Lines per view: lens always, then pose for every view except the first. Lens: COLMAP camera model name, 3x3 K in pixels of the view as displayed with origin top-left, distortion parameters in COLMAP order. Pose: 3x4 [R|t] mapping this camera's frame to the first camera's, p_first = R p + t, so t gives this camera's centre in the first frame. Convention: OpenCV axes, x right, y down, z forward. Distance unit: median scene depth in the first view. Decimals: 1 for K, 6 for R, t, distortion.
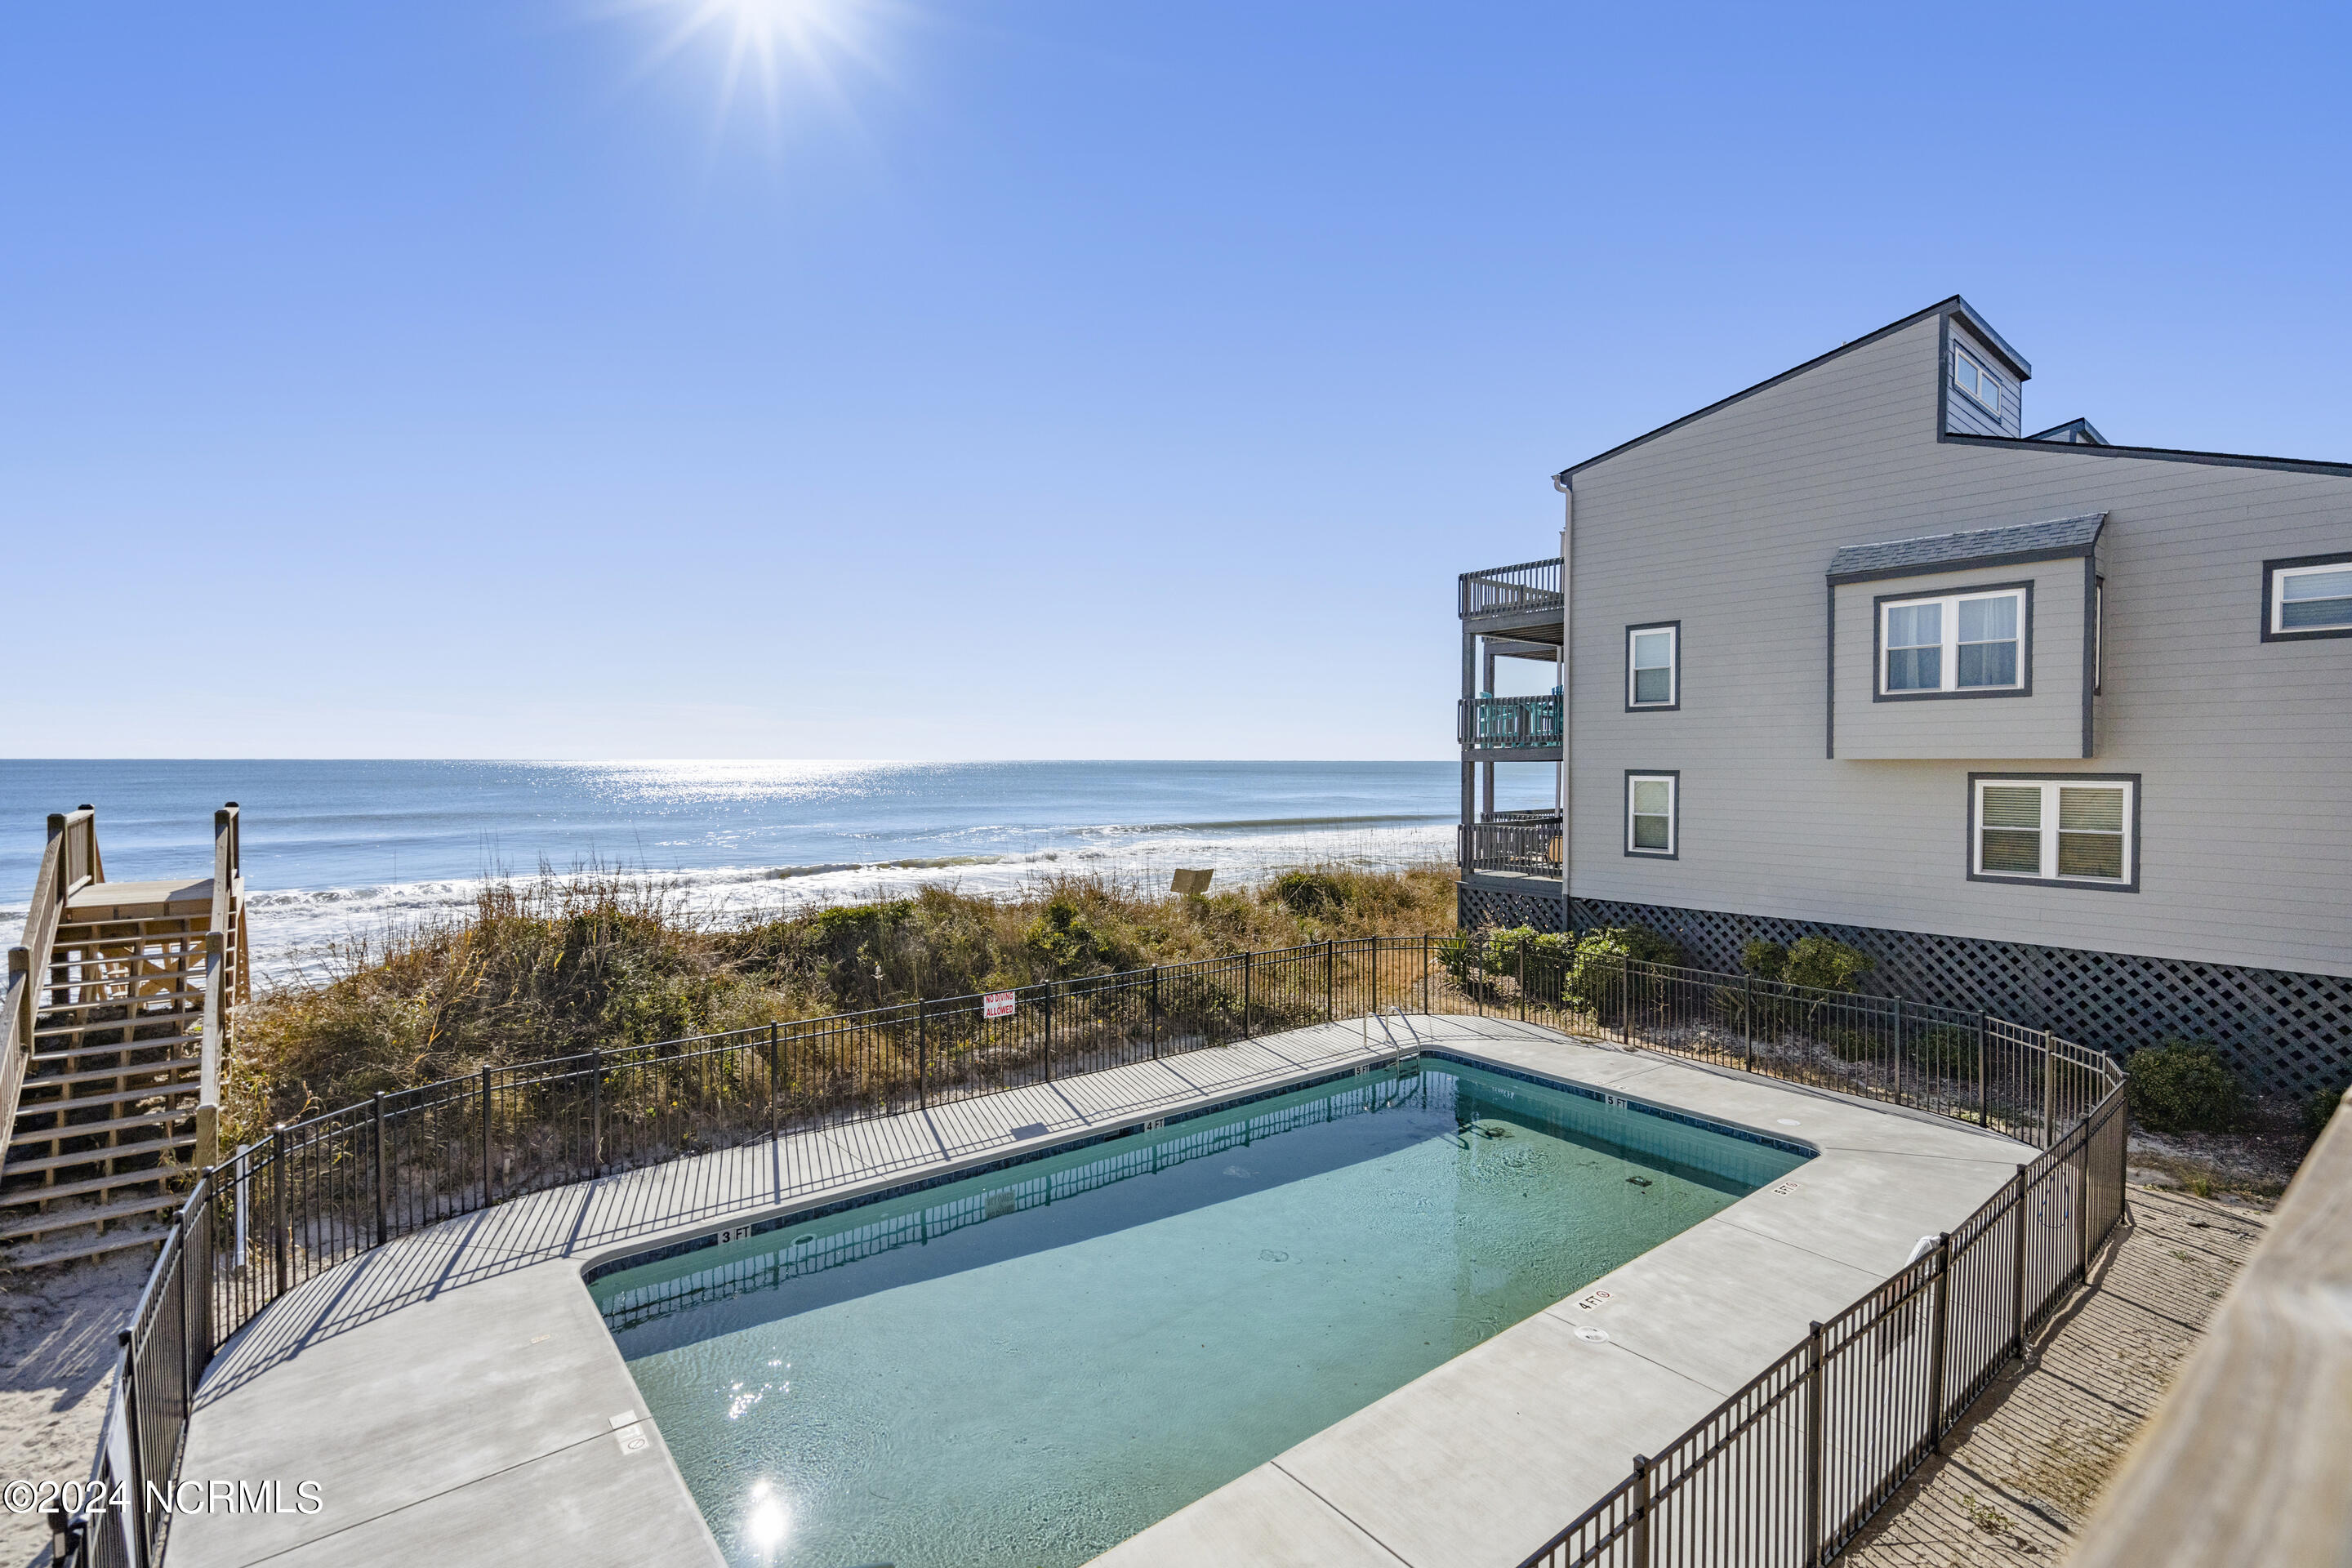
lens RADIAL K [[1060.2, 0, 1176.0], [0, 1060.2, 784.0], [0, 0, 1]] dist [0.000113, 0.000094]
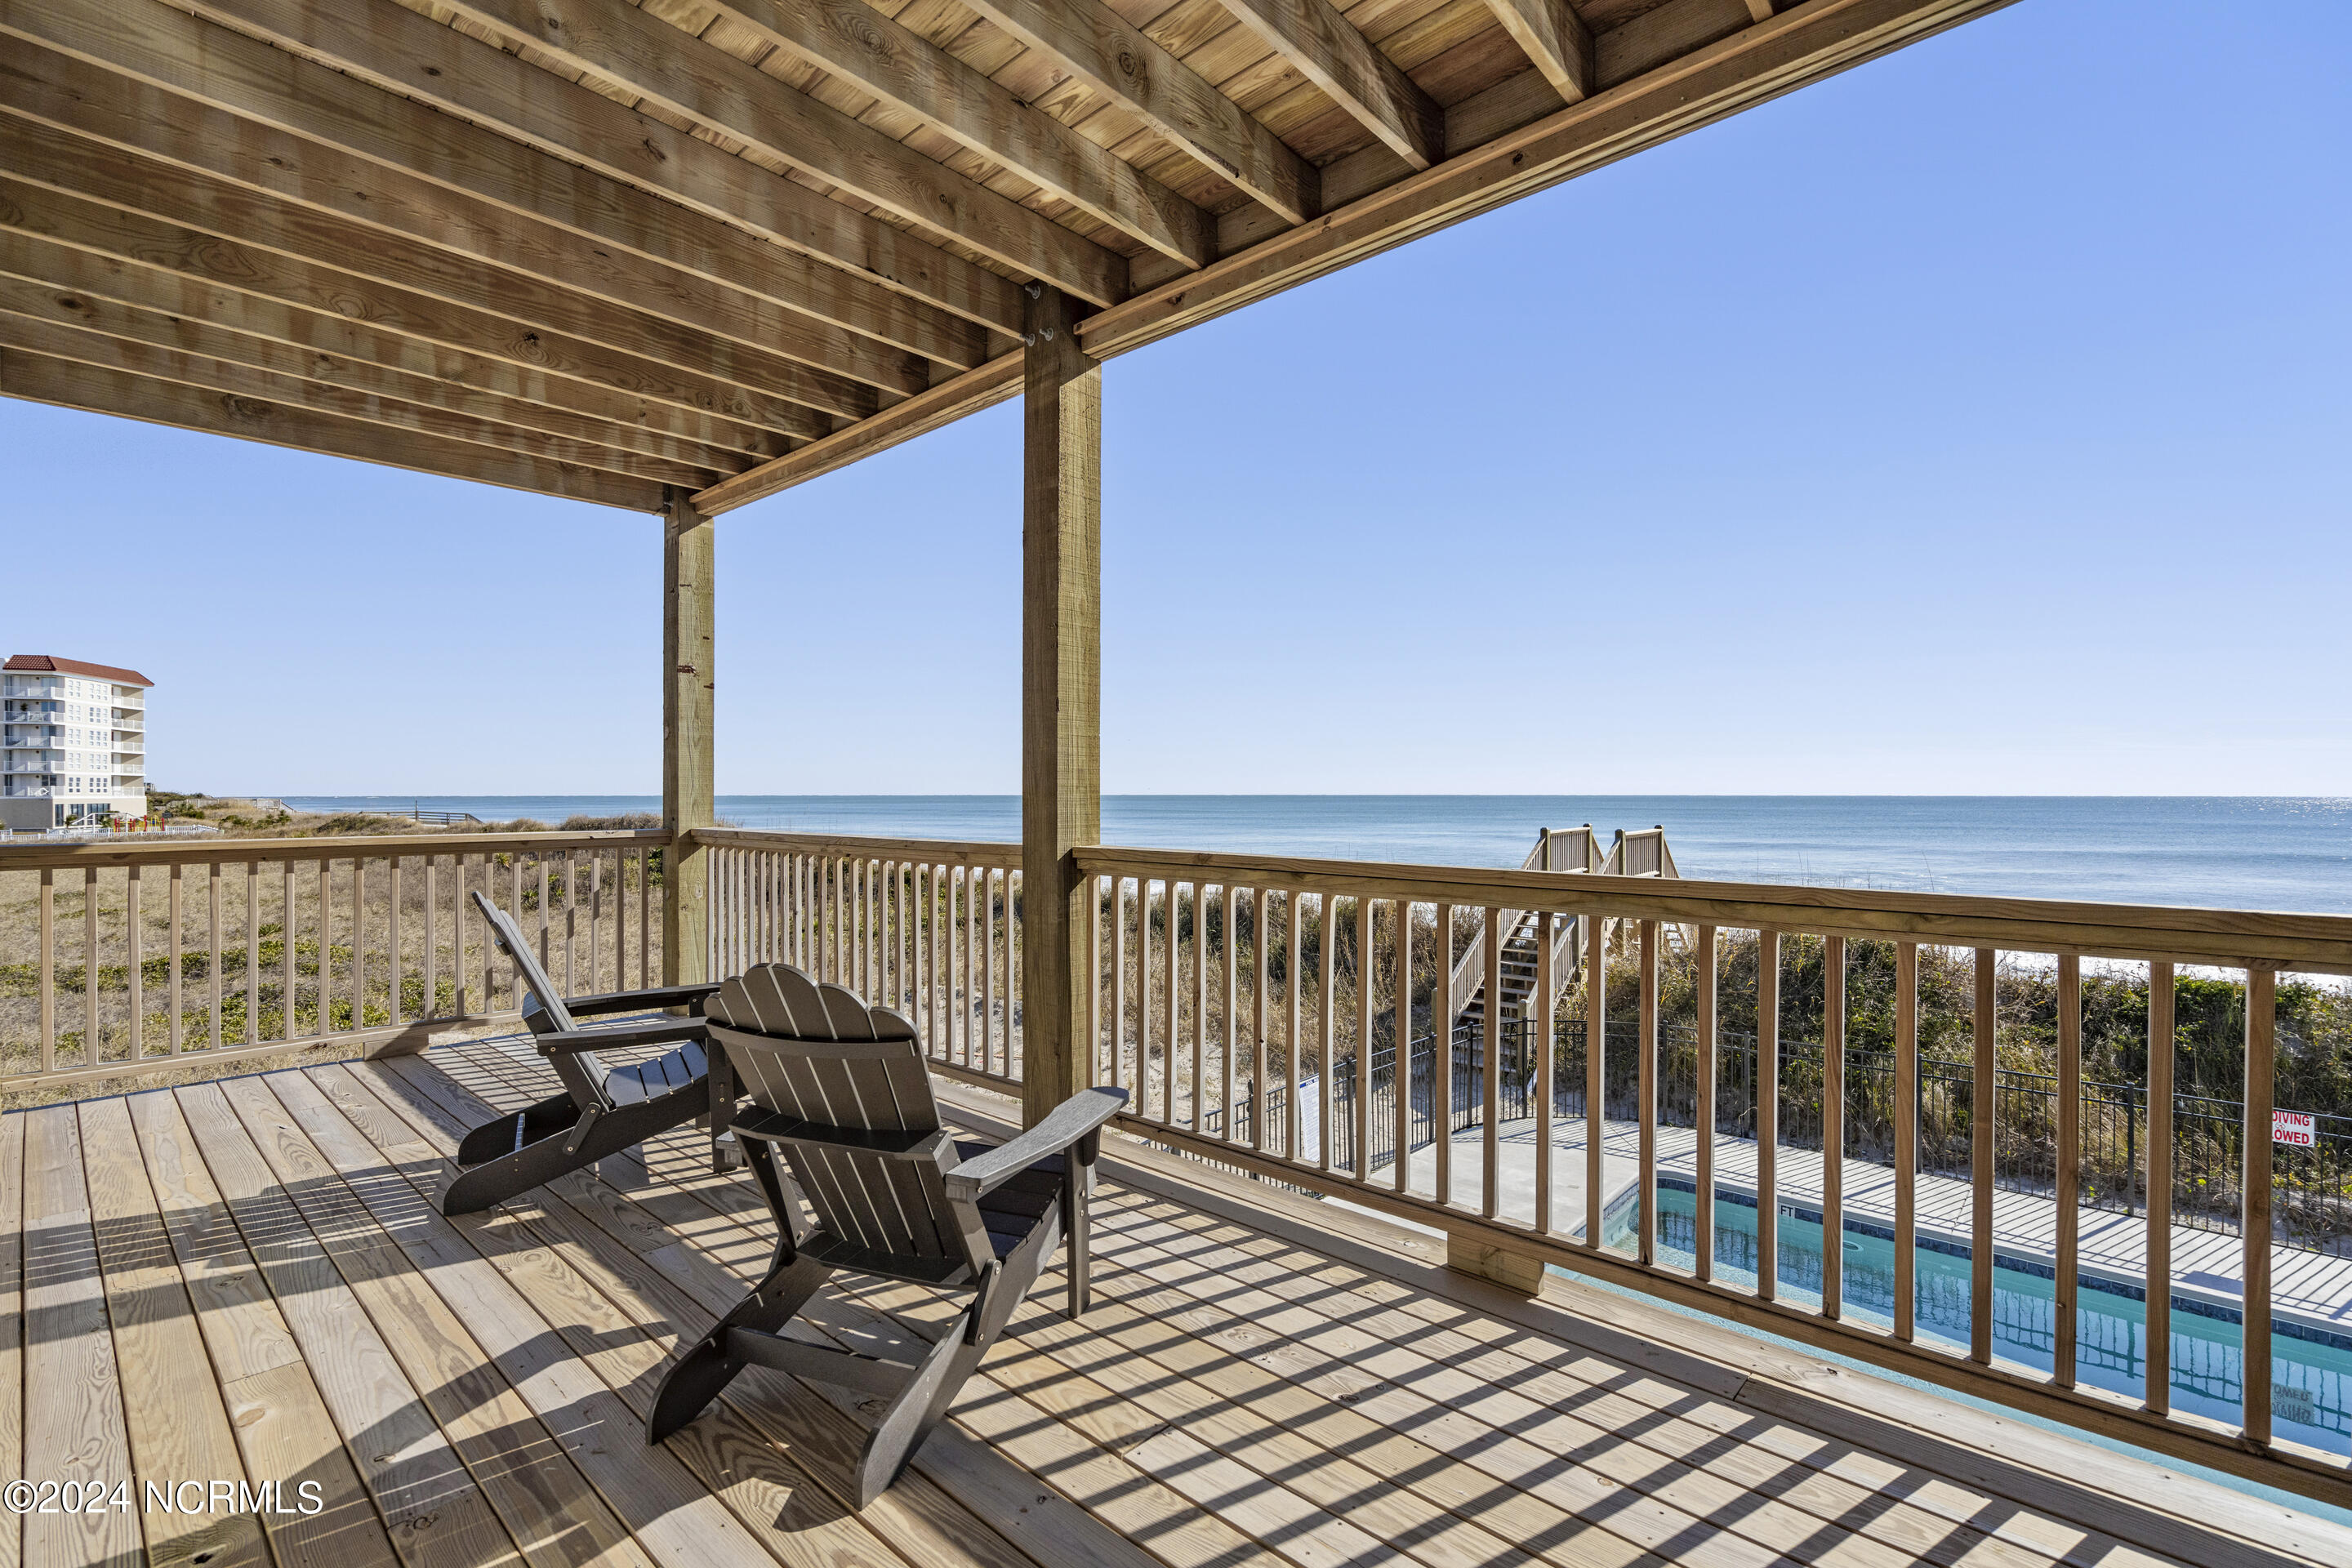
lens RADIAL K [[1060.2, 0, 1176.0], [0, 1060.2, 784.0], [0, 0, 1]] dist [0.000113, 0.000094]
pose [[0.163044, -0.010705, -0.986561, 0.434928], [-0.022791, 0.999633, -0.014613, -0.002204], [0.986355, 0.024867, 0.162741, 0.114538]]
